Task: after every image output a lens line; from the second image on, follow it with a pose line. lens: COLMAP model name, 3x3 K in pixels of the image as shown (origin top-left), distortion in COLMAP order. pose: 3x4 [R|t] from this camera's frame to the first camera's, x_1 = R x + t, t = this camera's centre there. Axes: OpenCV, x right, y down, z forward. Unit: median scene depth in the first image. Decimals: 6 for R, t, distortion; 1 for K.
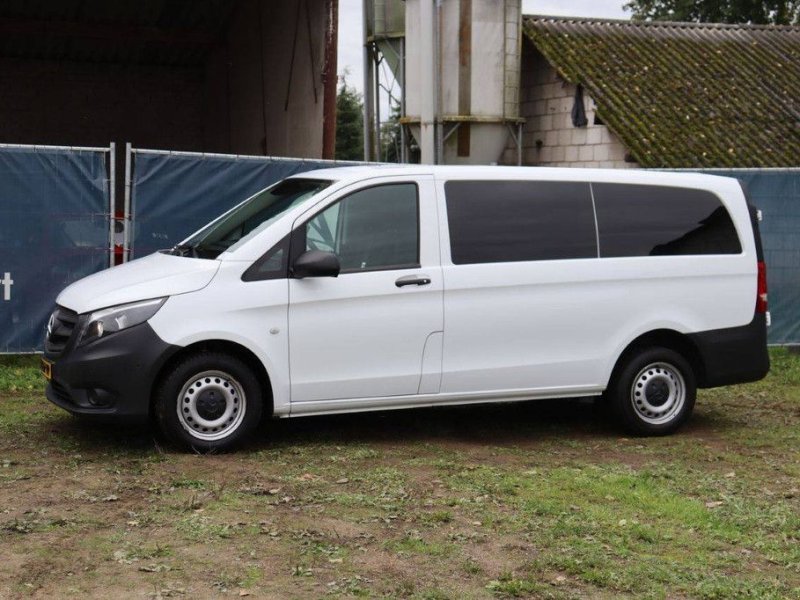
lens RADIAL K [[1374.3, 0, 401.6], [0, 1374.3, 300.4], [0, 0, 1]] dist [0.130154, 0.086290]
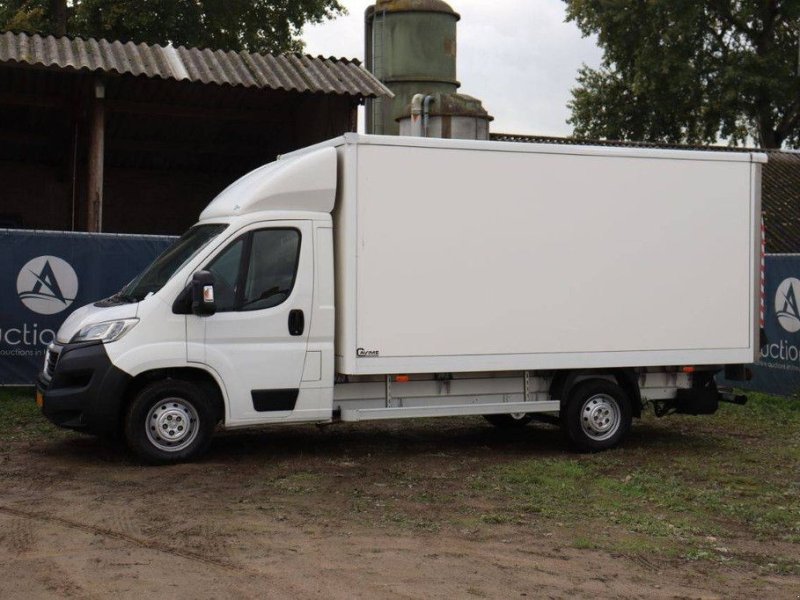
lens RADIAL K [[1168.4, 0, 401.2], [0, 1168.4, 297.0], [0, 0, 1]] dist [0.036895, 0.057292]
pose [[0.999864, 0.004522, 0.015845, -0.012936], [-0.003645, 0.998481, -0.054978, 0.007409], [-0.016070, 0.054913, 0.998362, -0.089462]]
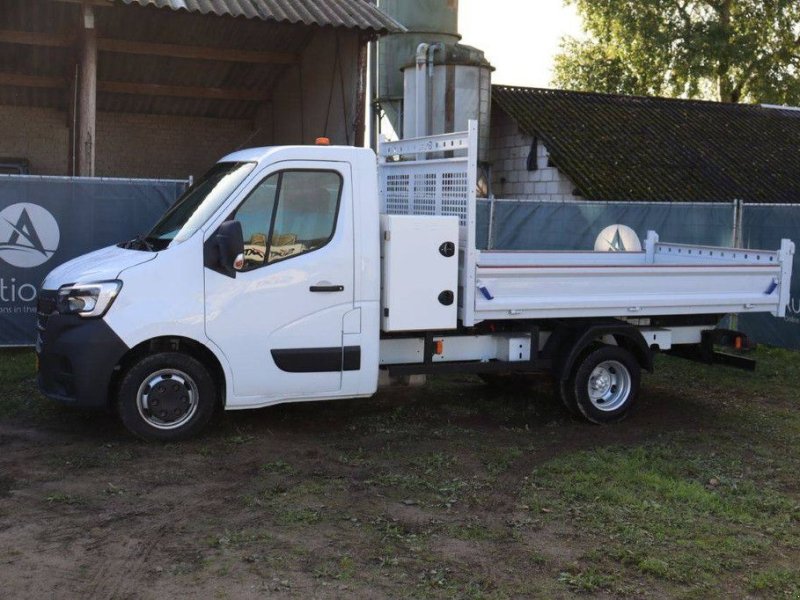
lens RADIAL K [[984.0, 0, 400.8], [0, 984.0, 298.1], [0, 0, 1]] dist [-0.039255, 0.049655]
pose [[0.999646, 0.010142, 0.024610, -0.022376], [-0.010321, 0.999921, 0.007154, -0.005985], [-0.024535, -0.007406, 0.999672, 0.055584]]
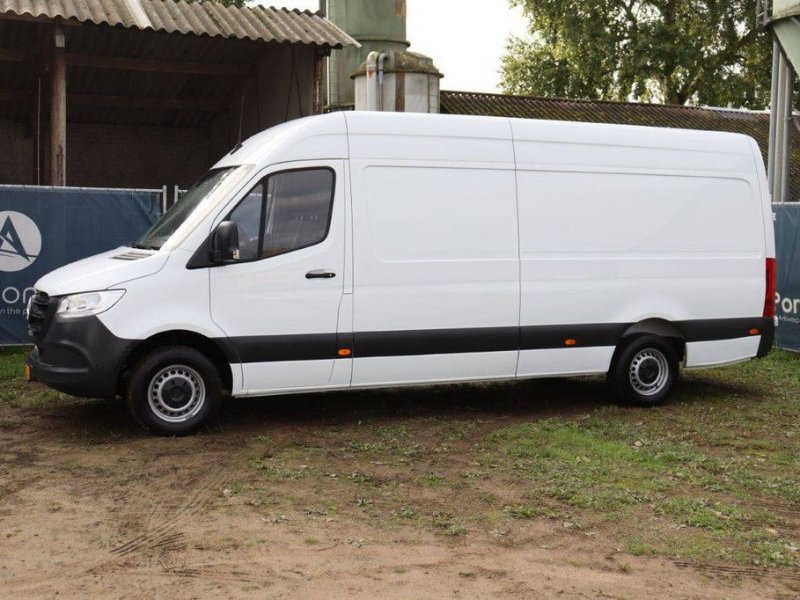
lens RADIAL K [[1016.4, 0, 402.1], [0, 1016.4, 300.4], [0, 0, 1]] dist [-0.036913, 0.081991]
pose [[0.997128, -0.009936, 0.075074, -0.029057], [0.009763, 0.999949, 0.002680, -0.001463], [-0.075097, -0.001939, 0.997174, 0.000115]]
